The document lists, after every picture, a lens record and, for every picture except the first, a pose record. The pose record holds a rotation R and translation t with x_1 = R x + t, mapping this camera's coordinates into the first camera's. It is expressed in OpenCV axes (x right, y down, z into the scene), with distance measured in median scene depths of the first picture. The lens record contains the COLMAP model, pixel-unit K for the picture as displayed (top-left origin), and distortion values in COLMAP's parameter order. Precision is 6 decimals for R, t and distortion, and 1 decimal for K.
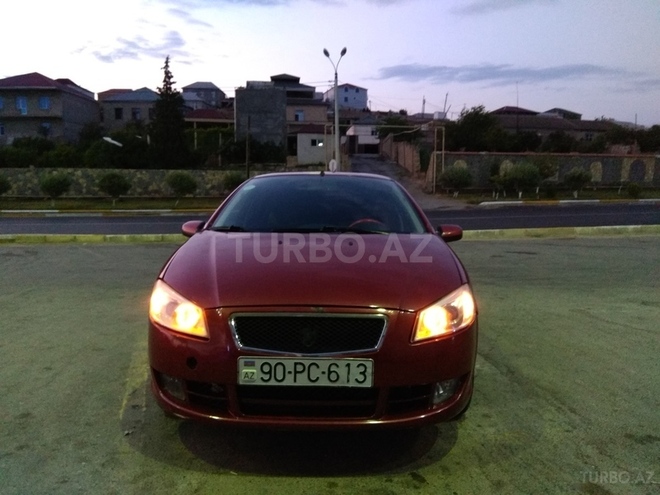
lens RADIAL K [[505.5, 0, 312.8], [0, 505.5, 246.8], [0, 0, 1]] dist [0.096363, -0.002764]
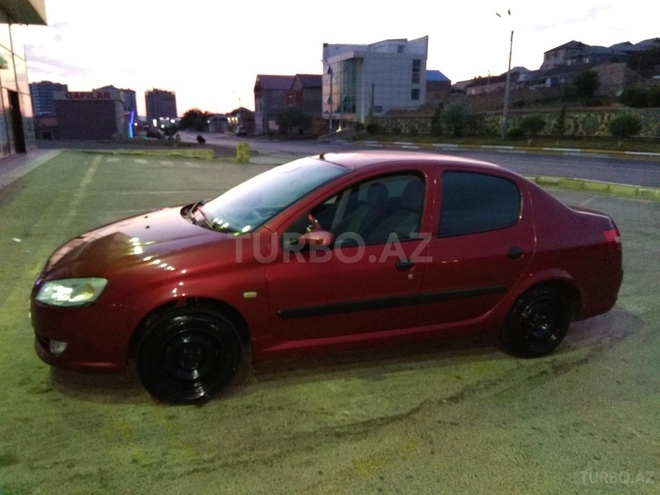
lens RADIAL K [[541.5, 0, 329.6], [0, 541.5, 249.7], [0, 0, 1]] dist [0.123291, -0.204087]
pose [[0.343086, 0.205586, -0.916530, 1.262430], [-0.100113, 0.978199, 0.181944, -0.167126], [0.933954, 0.029334, 0.356188, 0.905311]]
